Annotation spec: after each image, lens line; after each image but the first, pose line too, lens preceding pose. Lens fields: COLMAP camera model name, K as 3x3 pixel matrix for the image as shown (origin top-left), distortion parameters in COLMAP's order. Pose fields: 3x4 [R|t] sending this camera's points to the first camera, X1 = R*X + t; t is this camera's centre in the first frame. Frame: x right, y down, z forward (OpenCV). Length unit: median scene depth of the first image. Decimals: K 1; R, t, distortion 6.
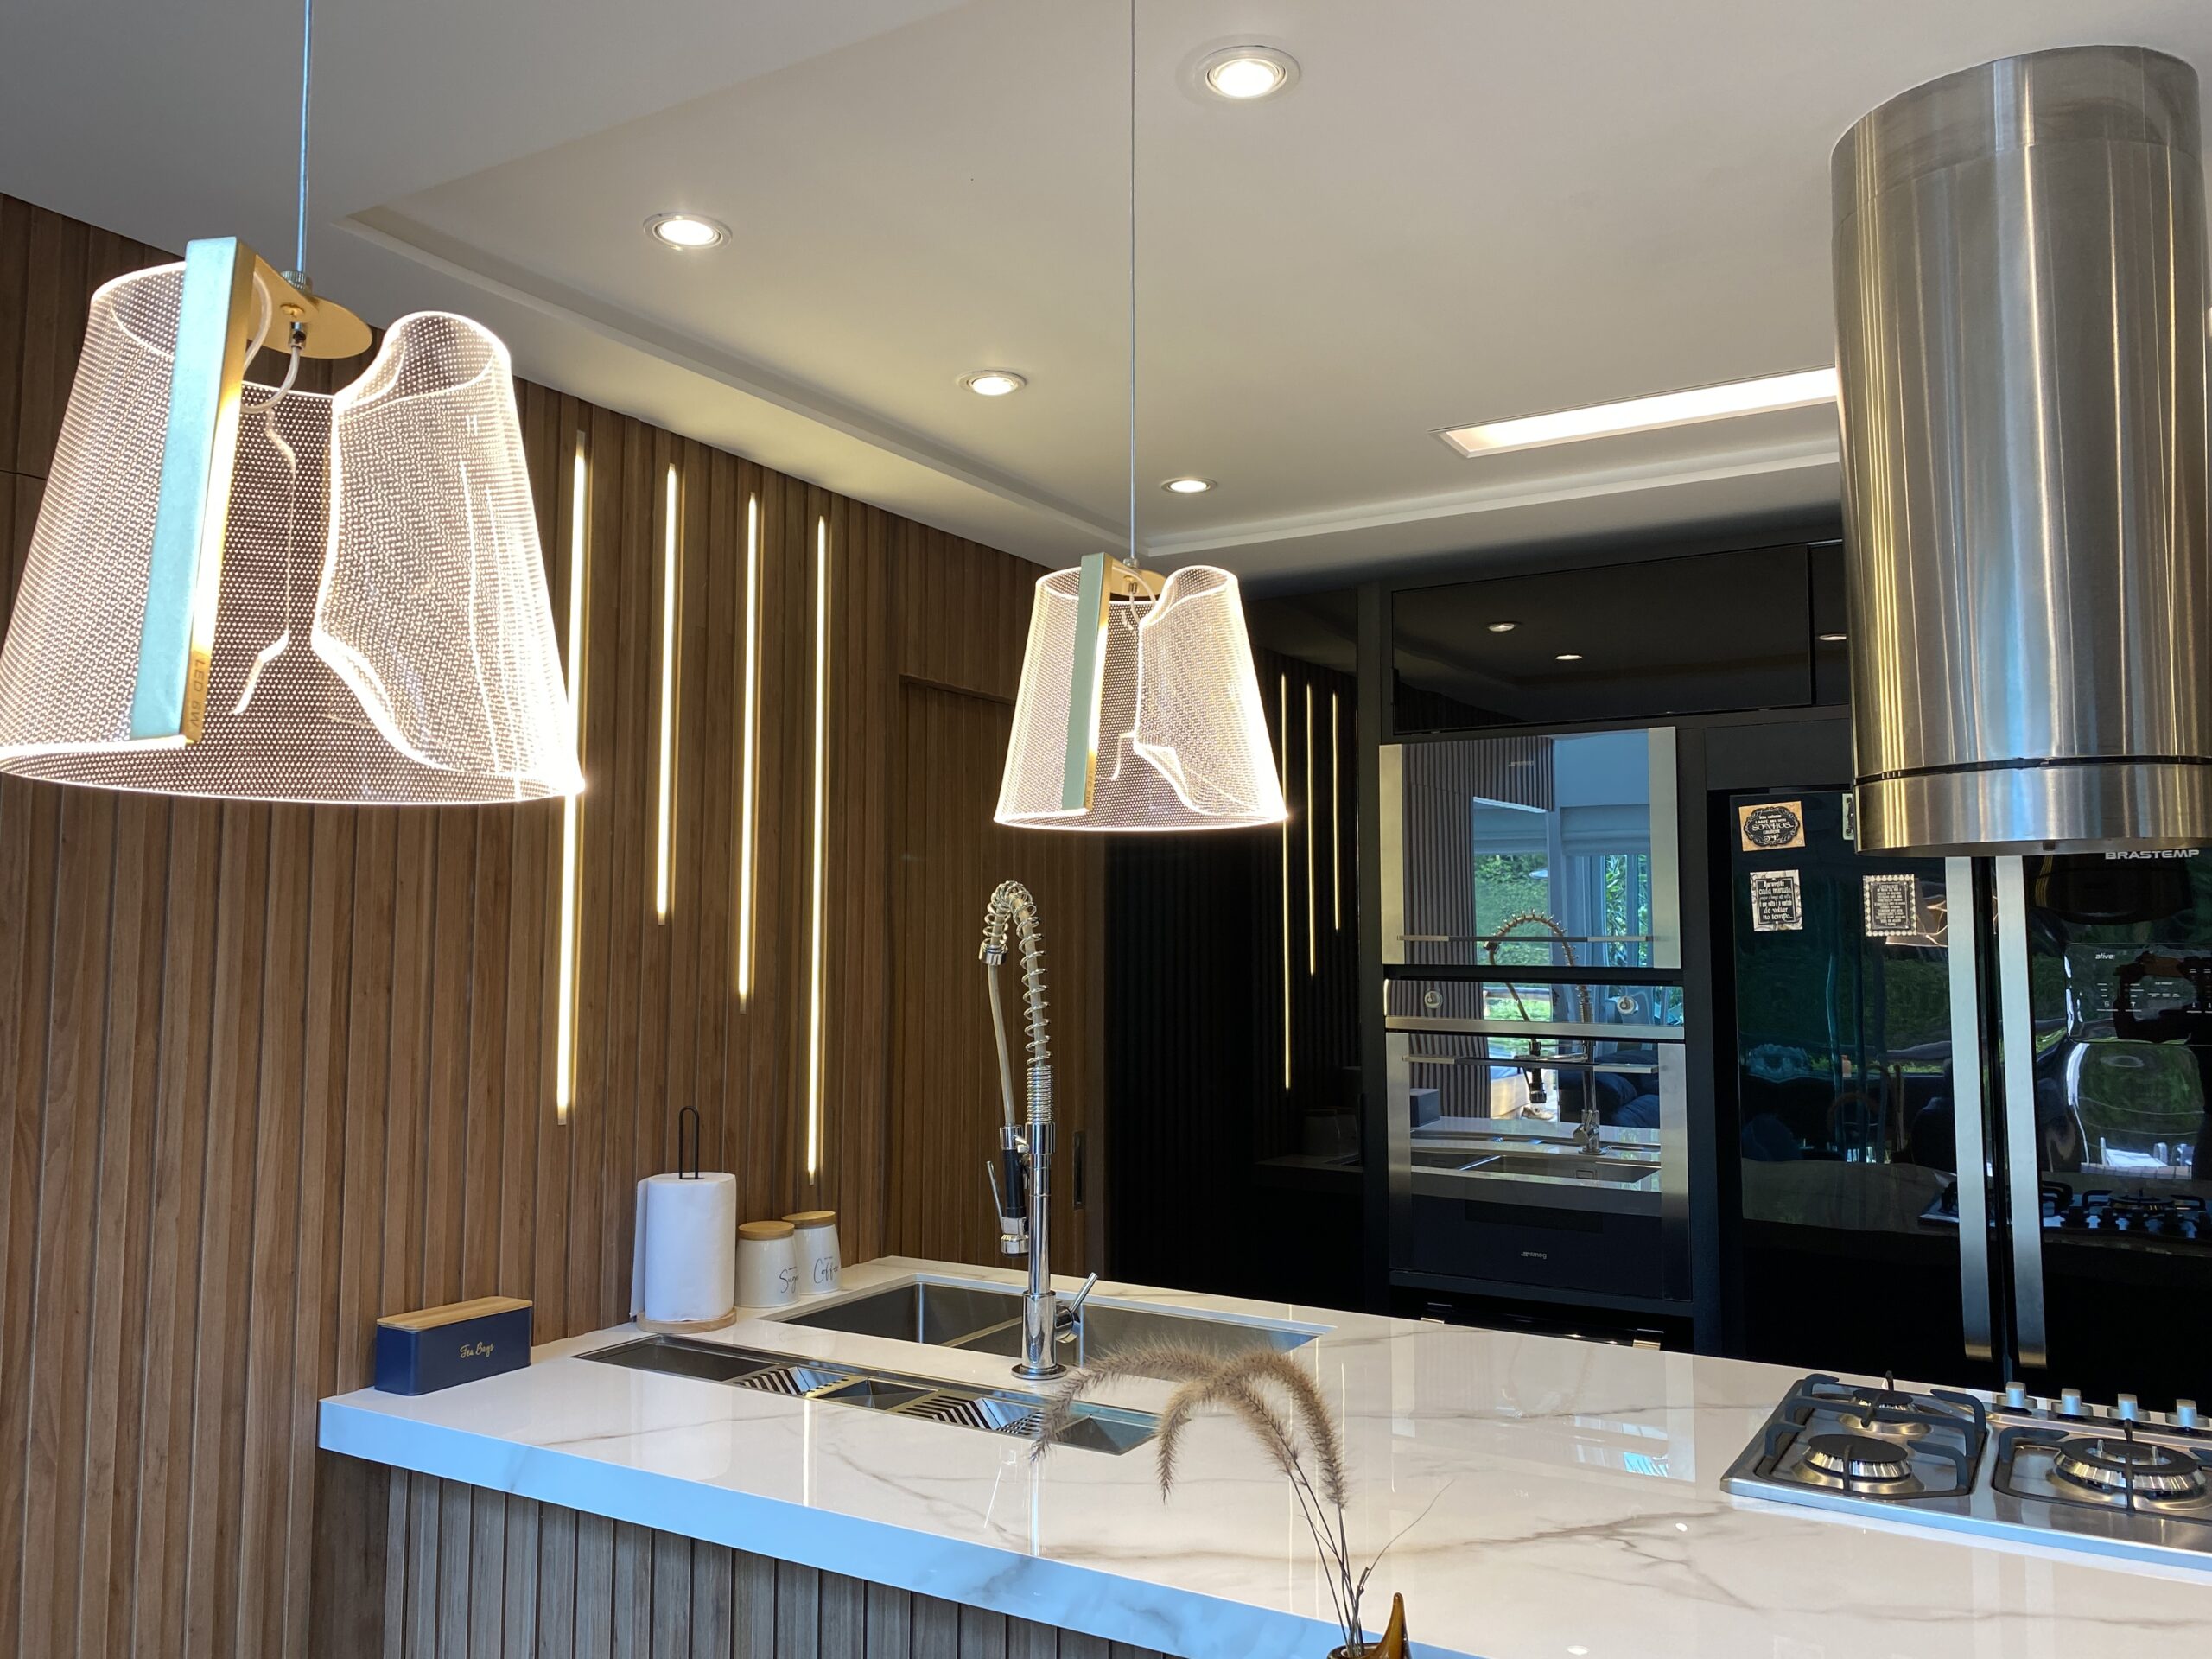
lens RADIAL K [[1690.4, 0, 1094.0], [0, 1690.4, 826.3], [0, 0, 1]] dist [0.002122, -0.000747]
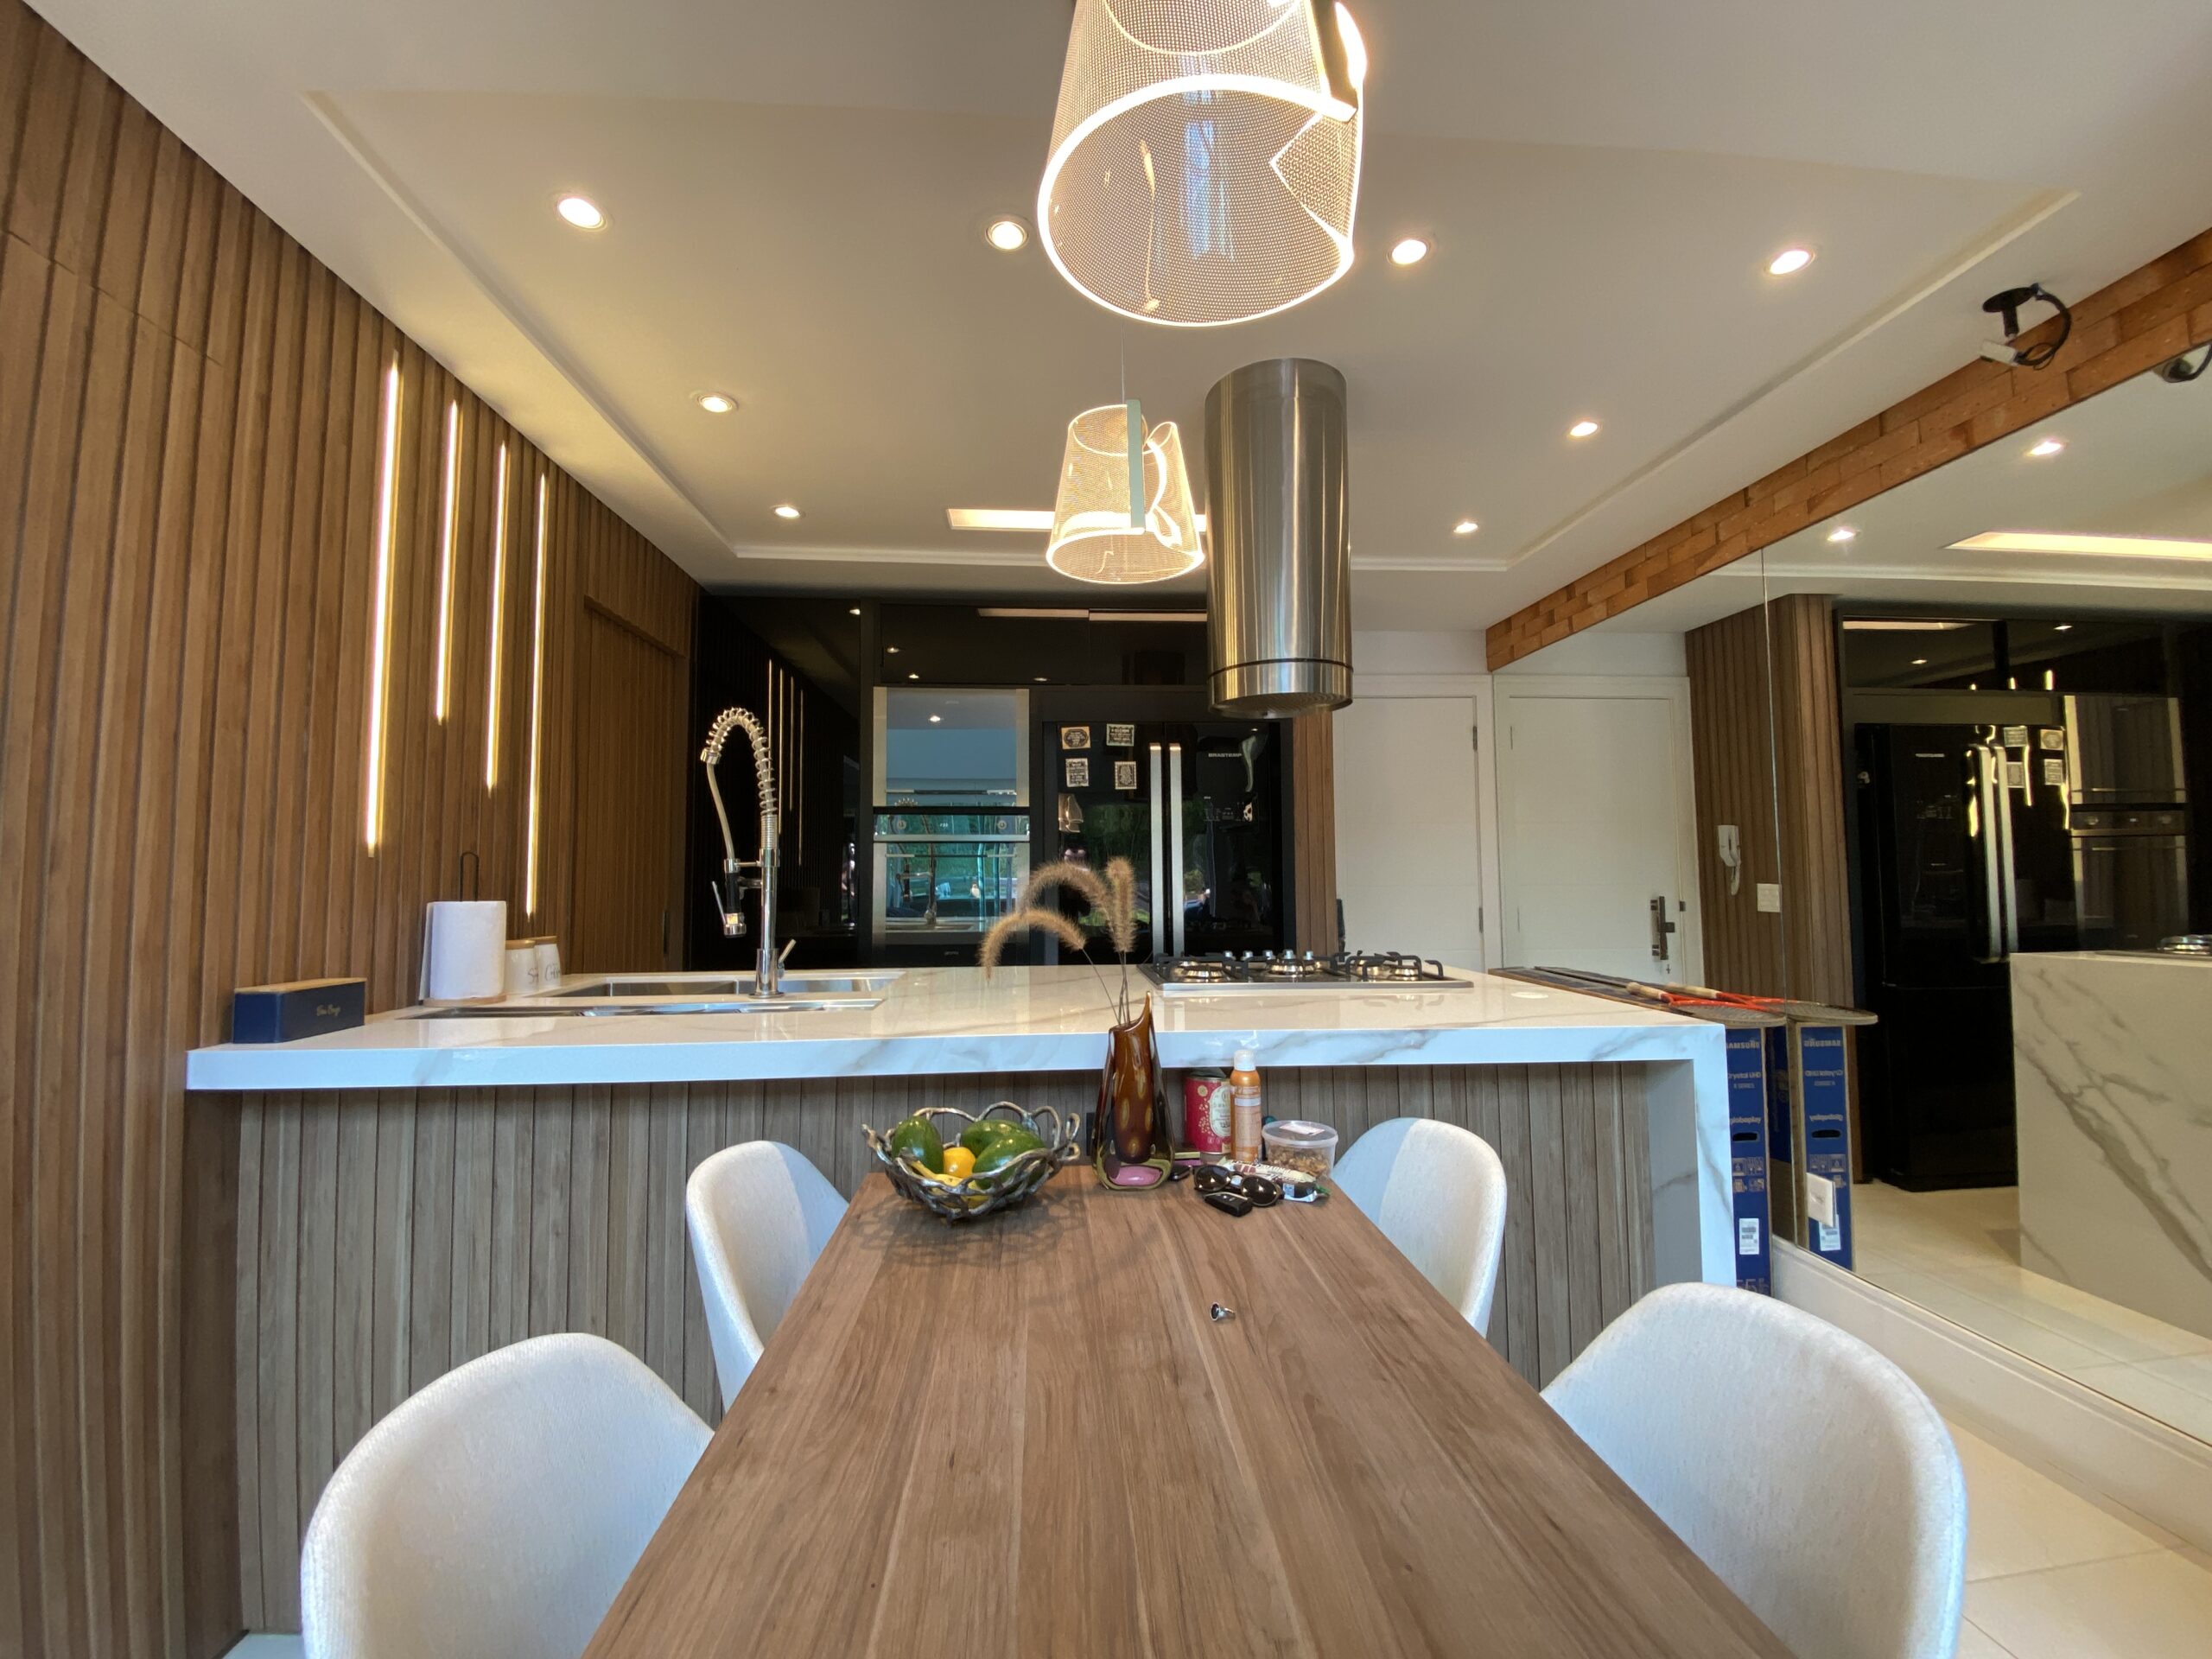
lens RADIAL K [[892.8, 0, 1106.8], [0, 892.8, 824.2], [0, 0, 1]] dist [0.022913, -0.022381]
pose [[0.817142, 0.029265, 0.575693, -0.267404], [-0.034763, 0.999395, -0.001460, 0.141491], [-0.575387, -0.018820, 0.817665, 0.087732]]
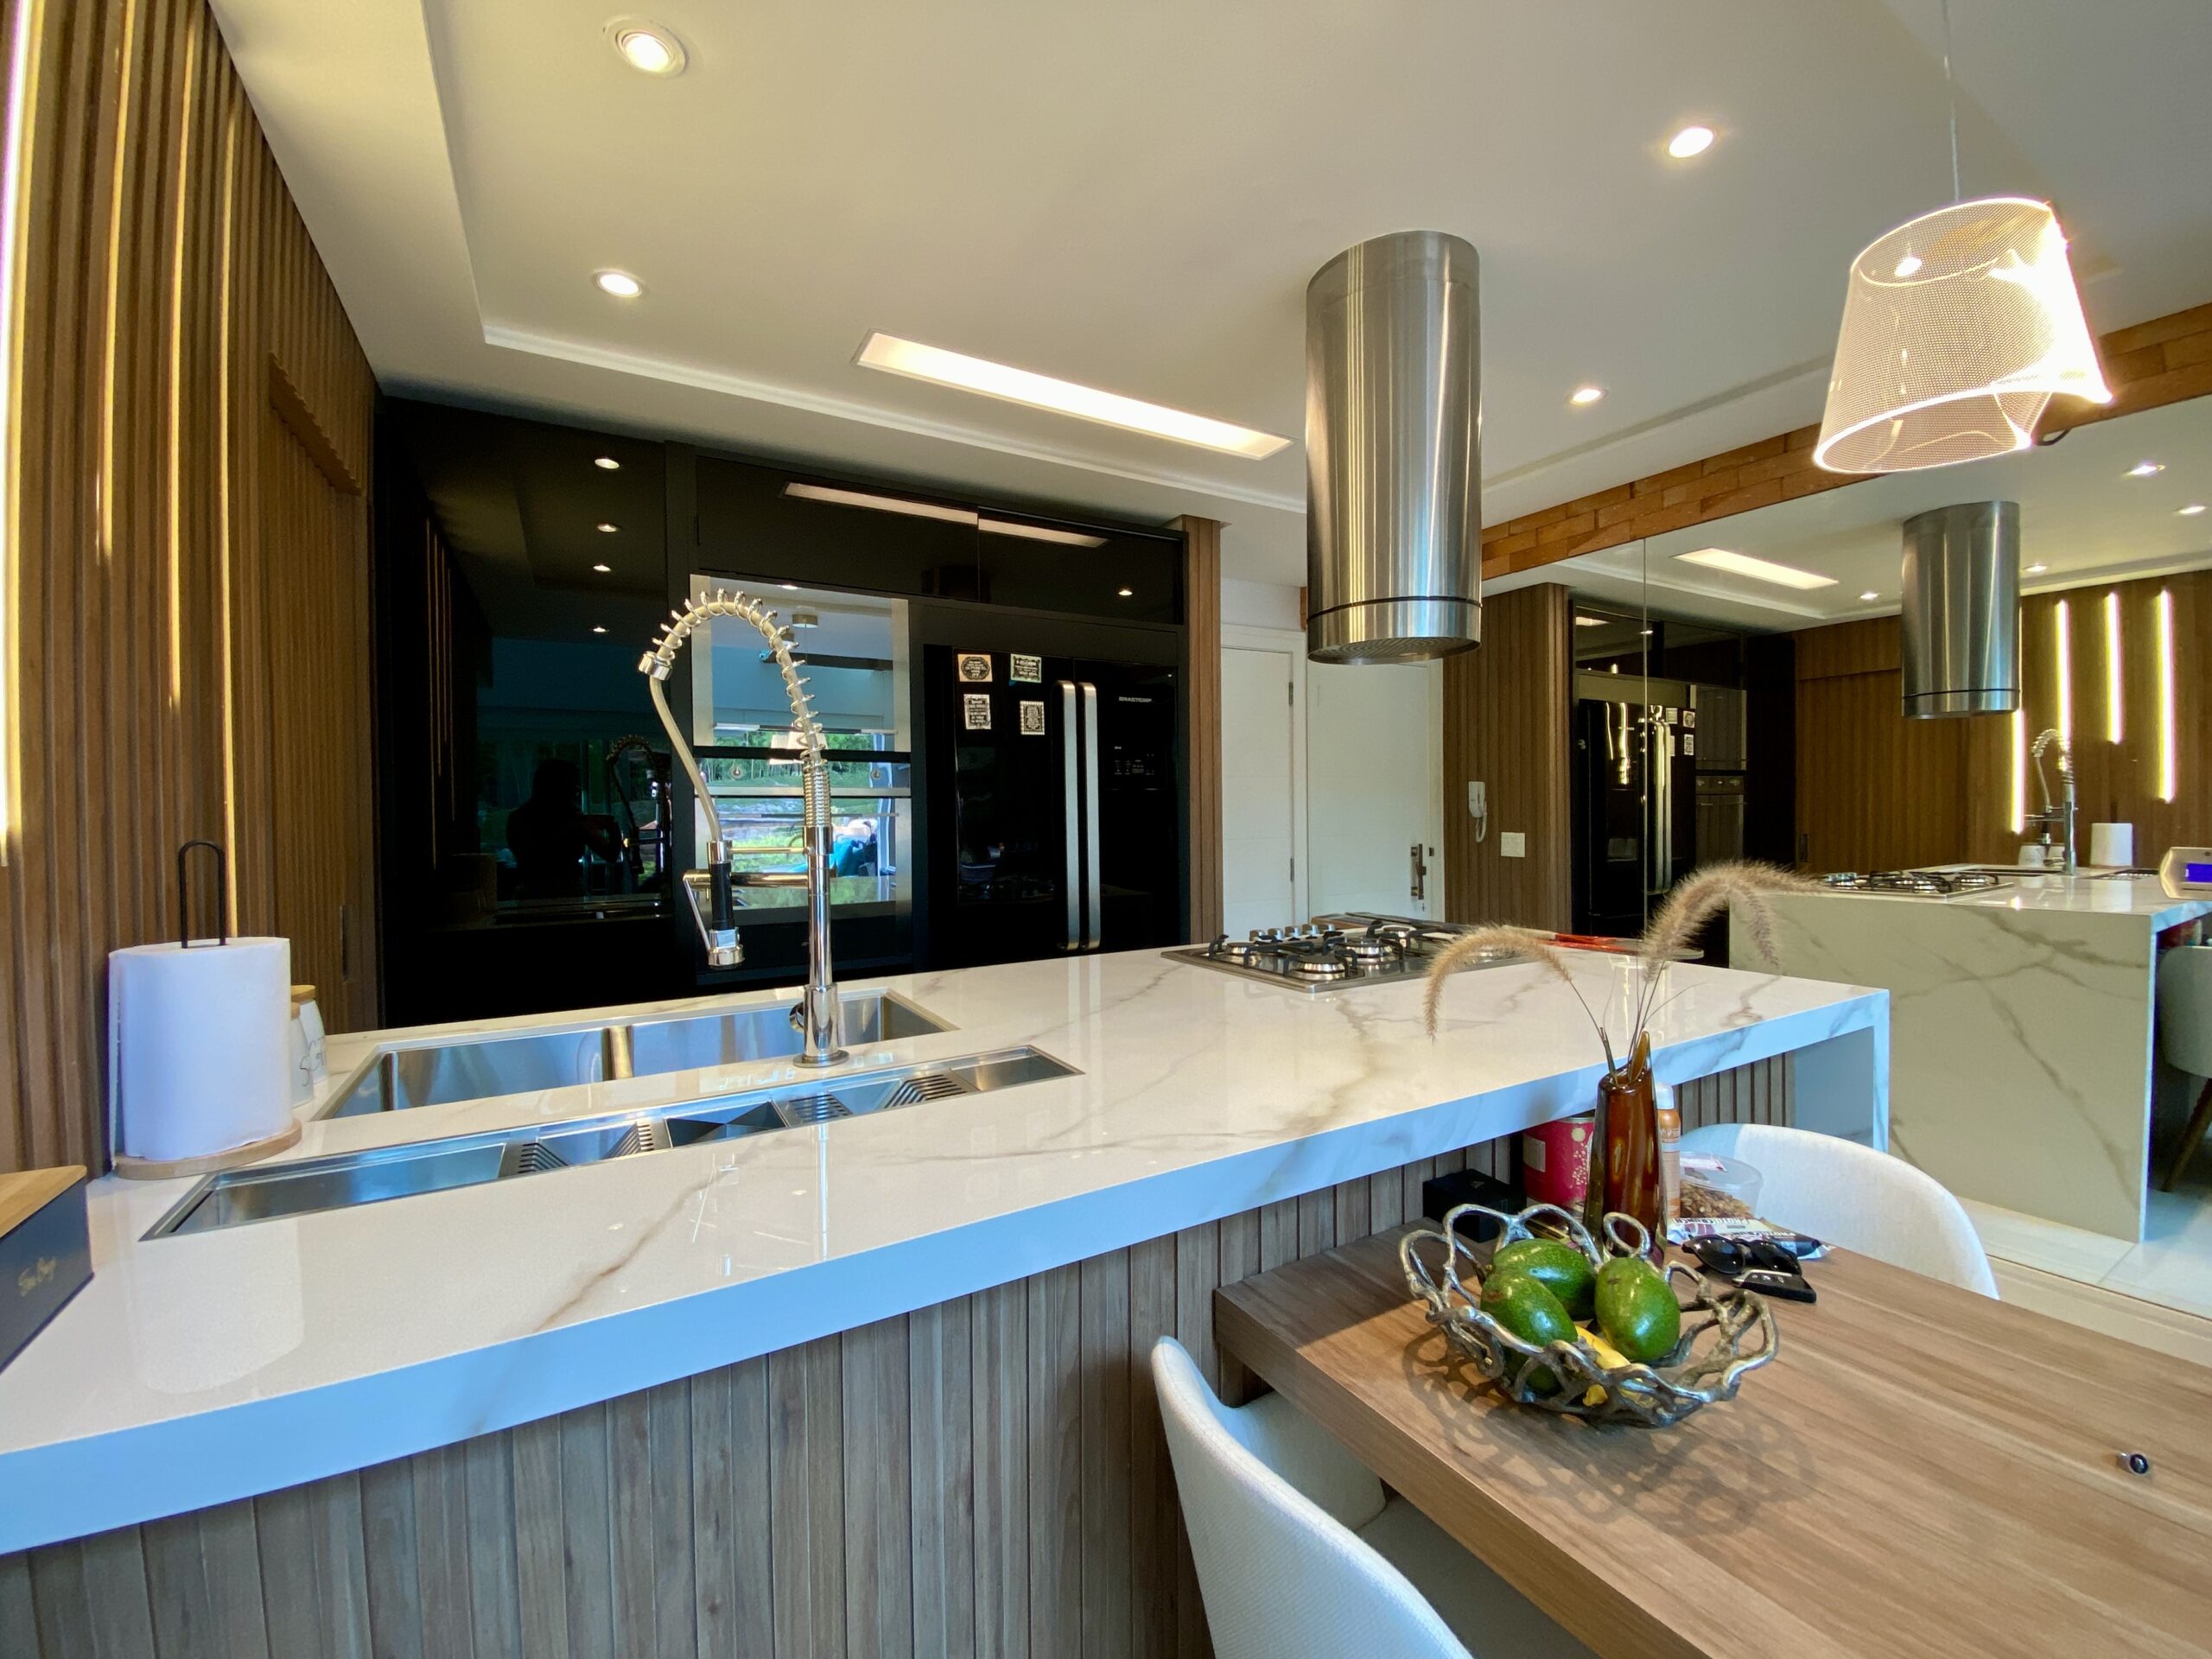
lens RADIAL K [[891.5, 0, 1104.4], [0, 891.5, 824.2], [0, 0, 1]] dist [0.023559, -0.022161]
pose [[0.482869, -0.018041, 0.875507, -0.424411], [-0.050639, 0.997539, 0.048484, 0.139355], [-0.874227, -0.067746, 0.480767, 0.581168]]
